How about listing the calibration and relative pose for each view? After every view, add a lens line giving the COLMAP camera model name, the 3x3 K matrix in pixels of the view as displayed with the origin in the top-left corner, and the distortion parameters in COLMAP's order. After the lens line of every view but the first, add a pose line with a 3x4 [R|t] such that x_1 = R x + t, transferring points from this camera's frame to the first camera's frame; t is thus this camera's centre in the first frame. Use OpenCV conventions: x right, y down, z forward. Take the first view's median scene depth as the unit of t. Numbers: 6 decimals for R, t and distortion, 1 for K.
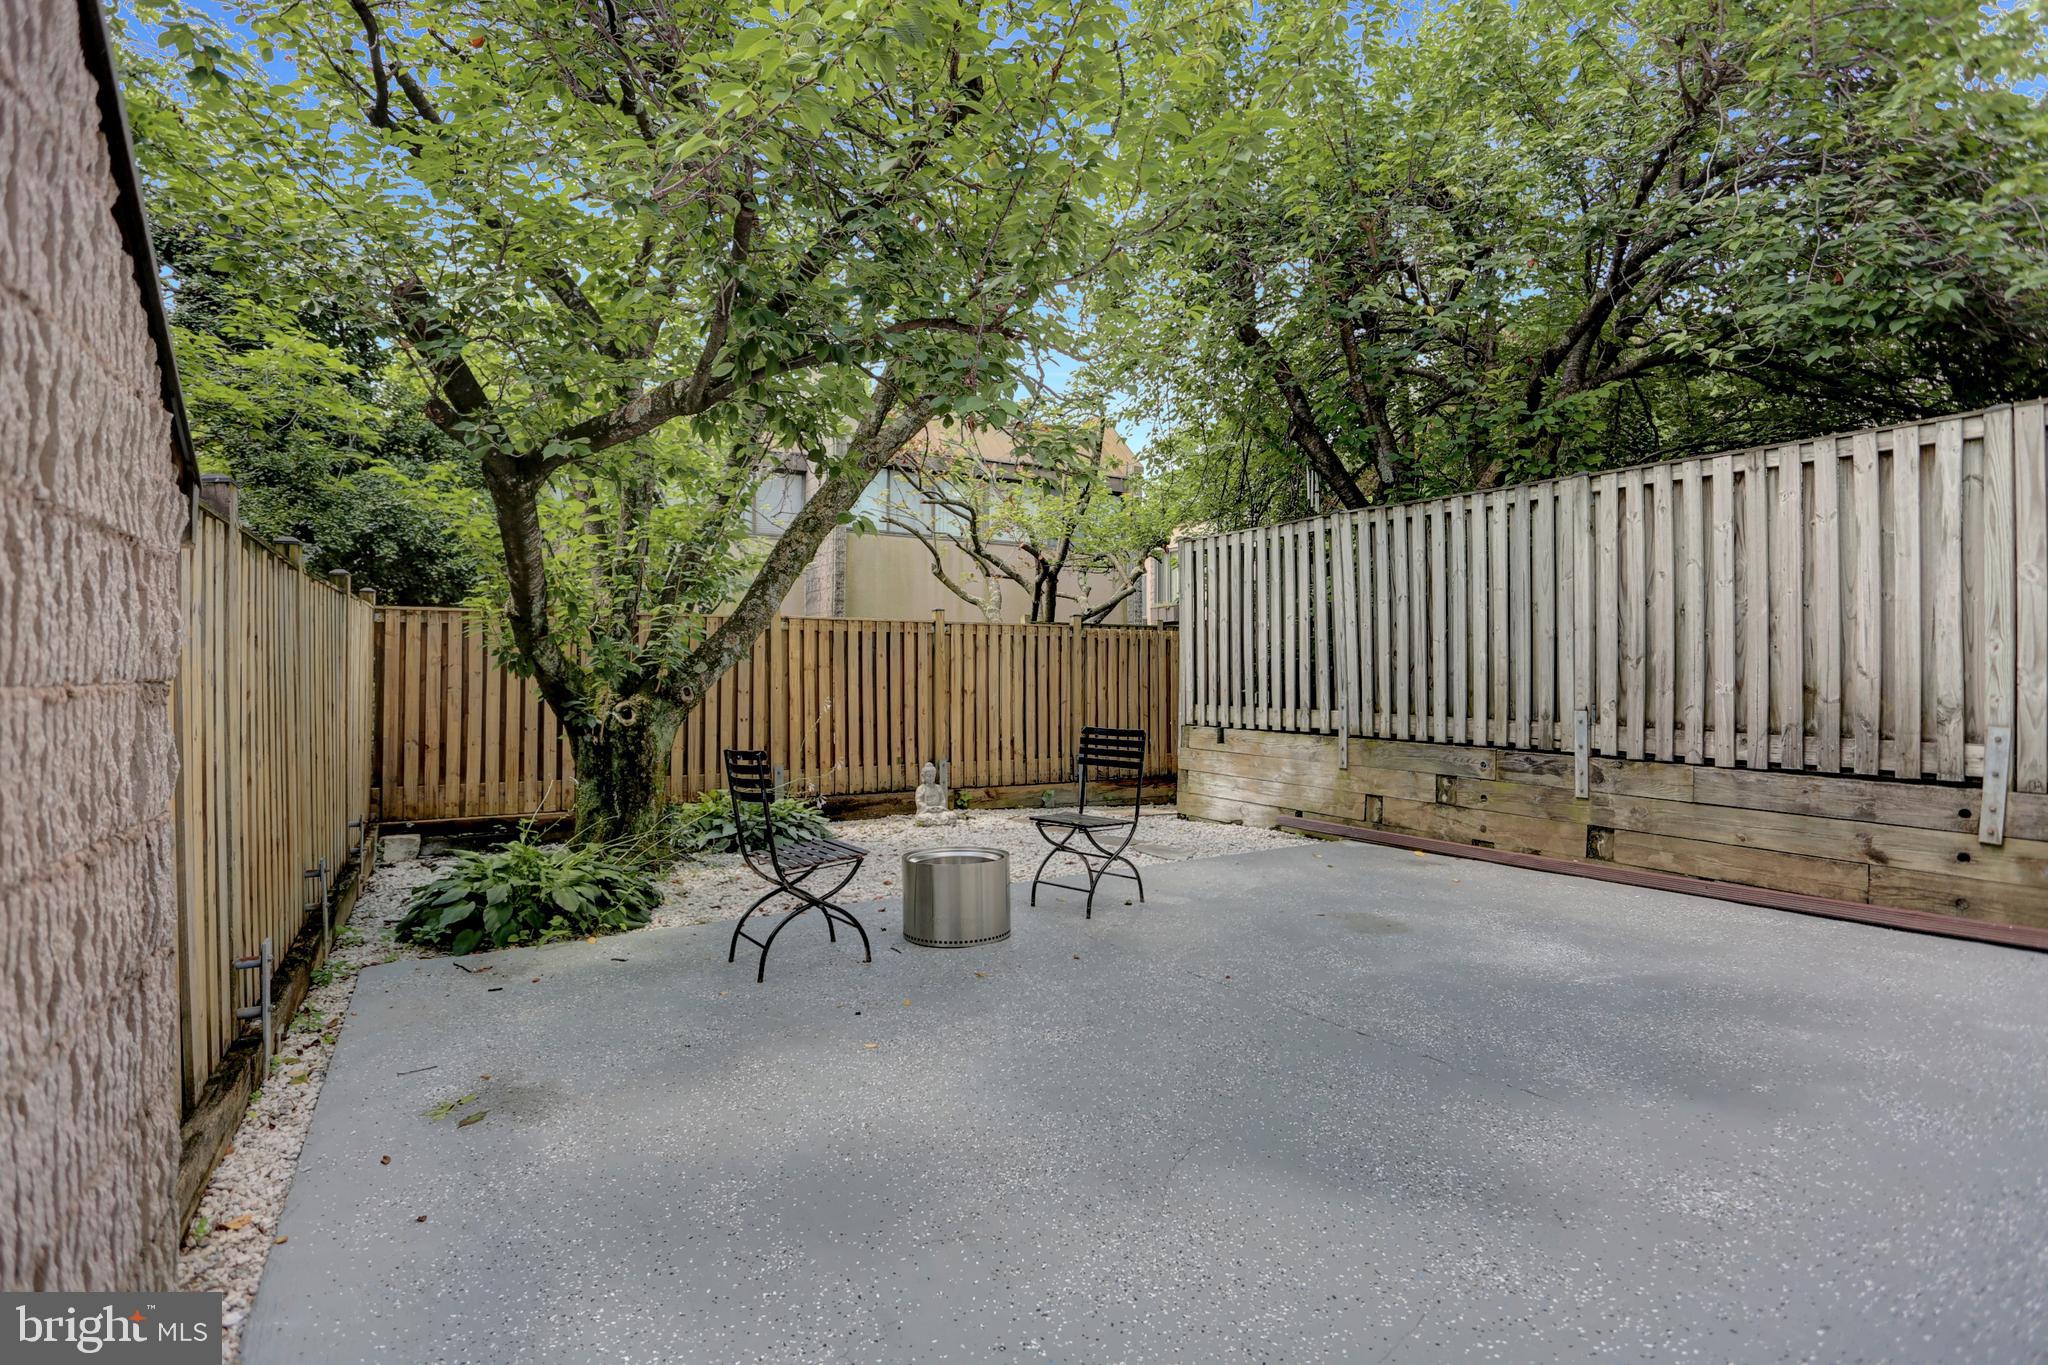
lens RADIAL K [[998.5, 0, 1028.8], [0, 998.5, 683.5], [0, 0, 1]] dist [-0.066744, 0.031750]
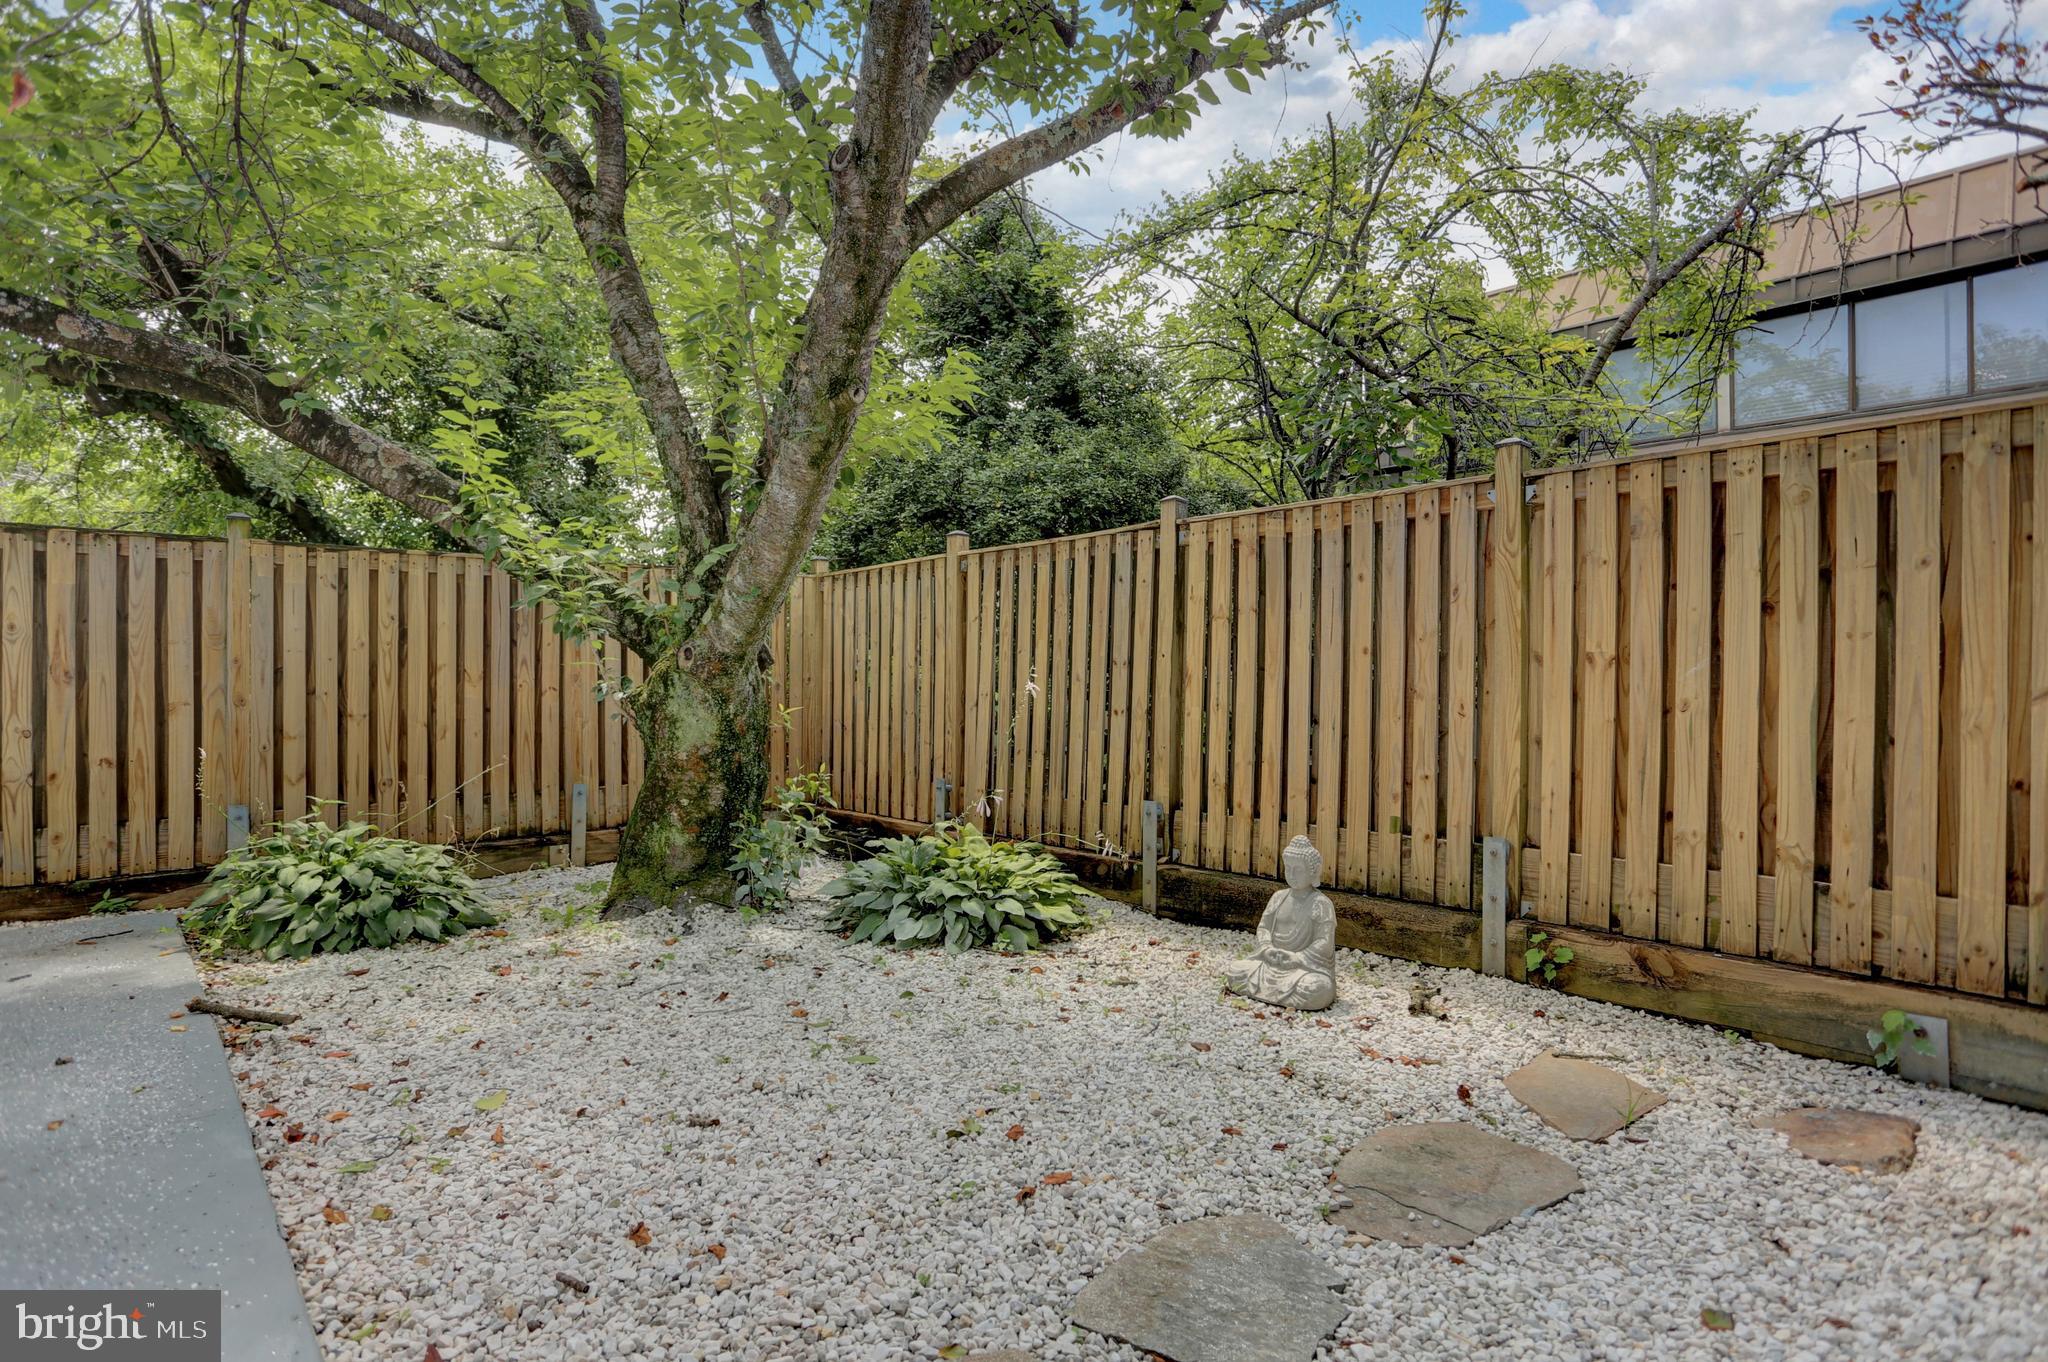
lens RADIAL K [[998.5, 0, 1028.8], [0, 998.5, 682.0], [0, 0, 1]] dist [-0.066744, 0.031750]
pose [[0.224891, 0.000711, -0.974384, 0.356384], [-0.005387, 0.999985, -0.000514, 0.027357], [0.974369, 0.005365, 0.224892, 1.123025]]
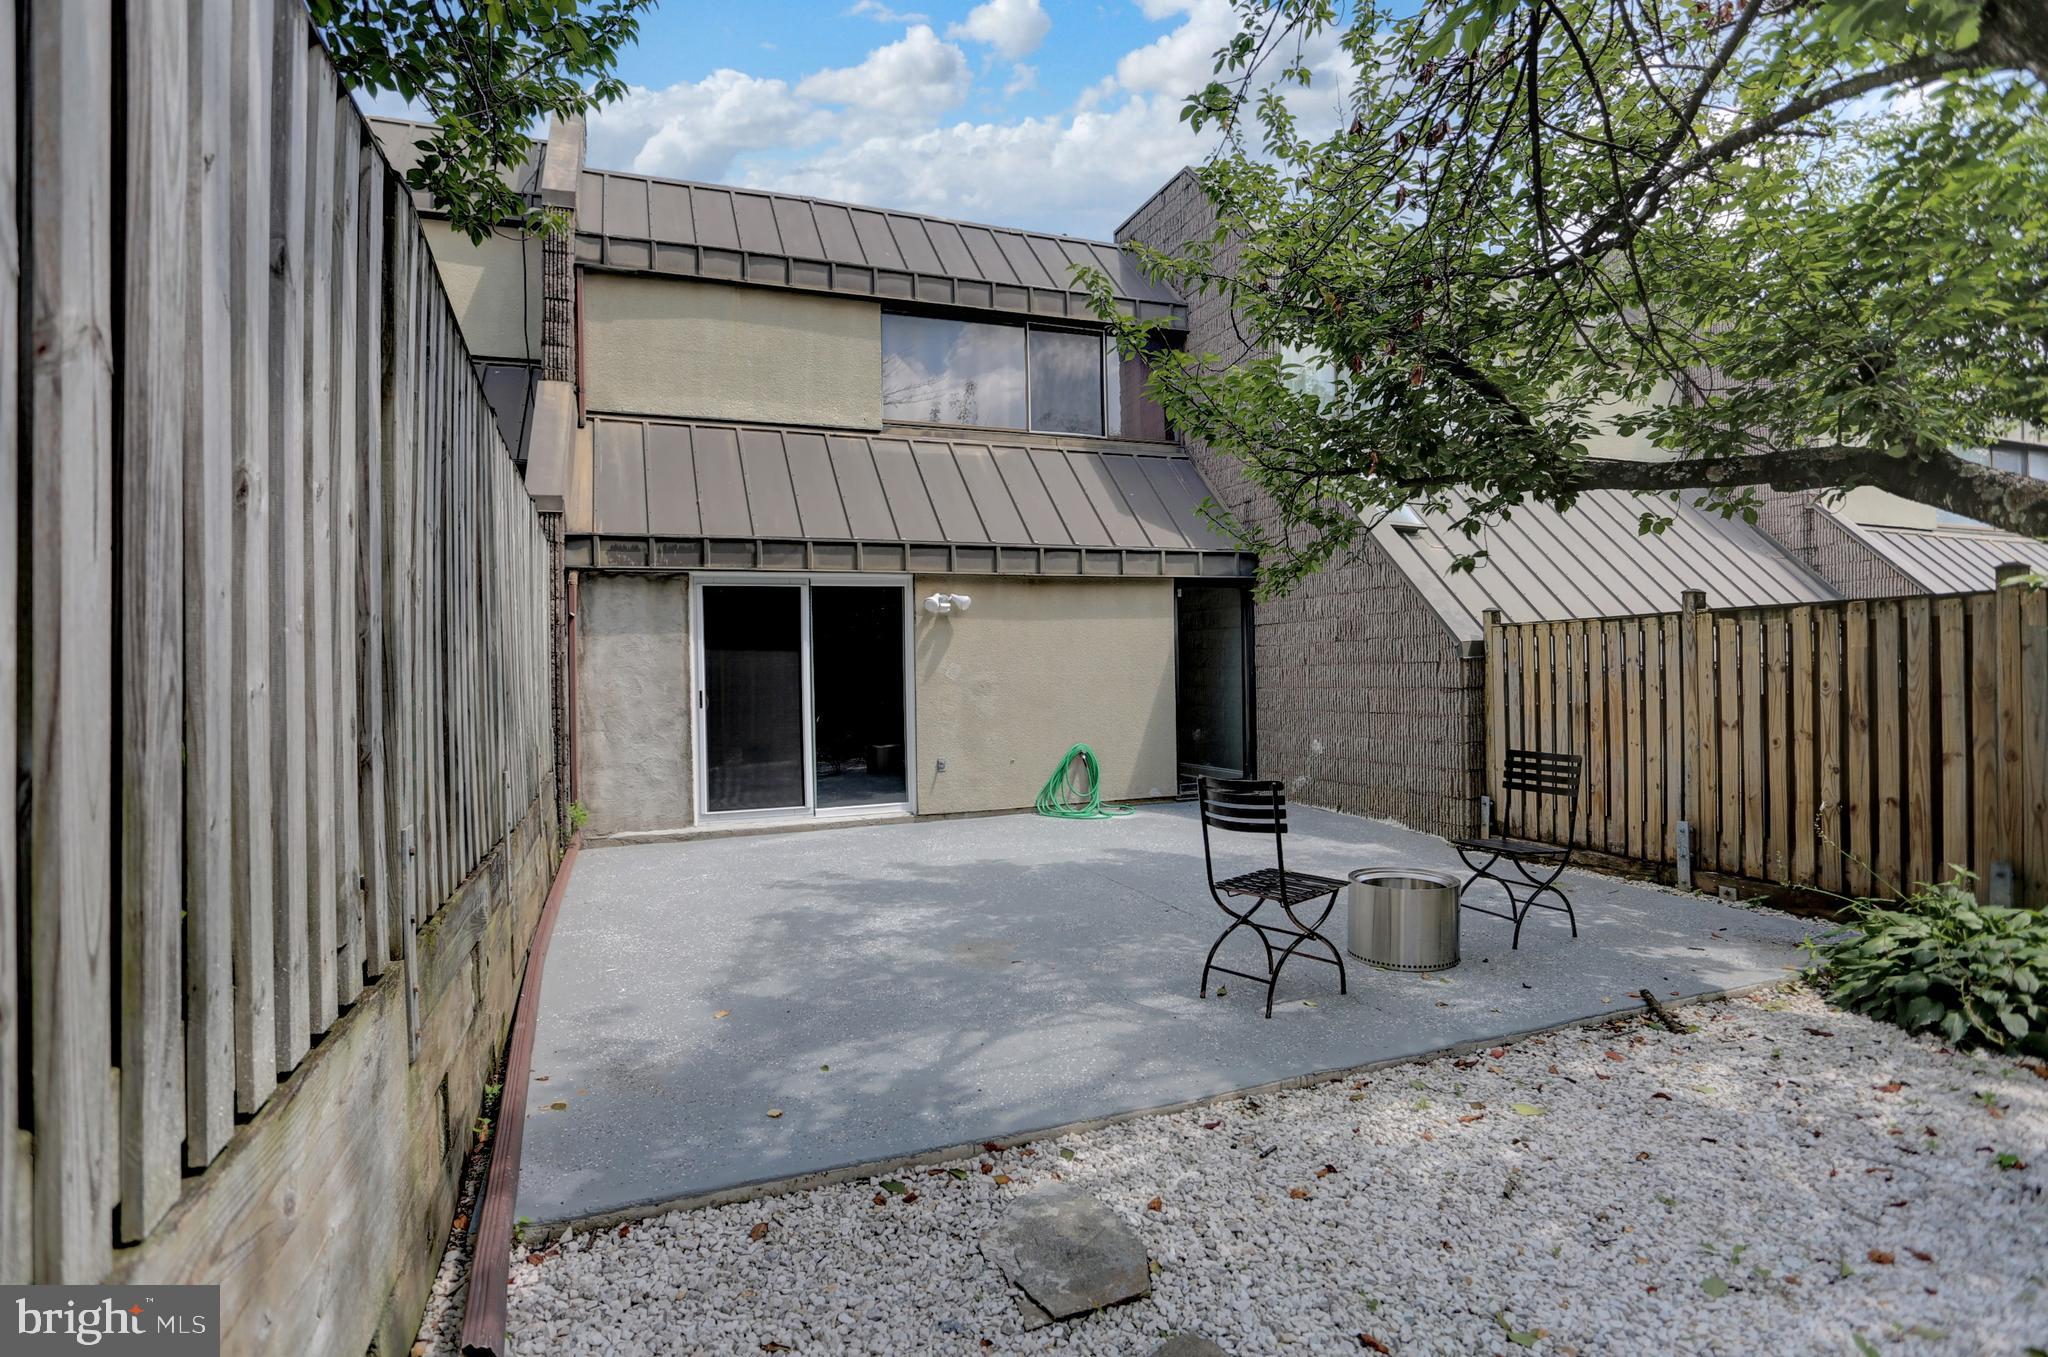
lens RADIAL K [[1008.6, 0, 1011.0], [0, 1008.6, 671.3], [0, 0, 1]] dist [-0.068320, 0.029320]
pose [[-0.986721, 0.017942, 0.161430, 0.110958], [0.018735, 0.999819, 0.003392, -0.034540], [-0.161339, 0.006371, -0.986878, 1.533468]]
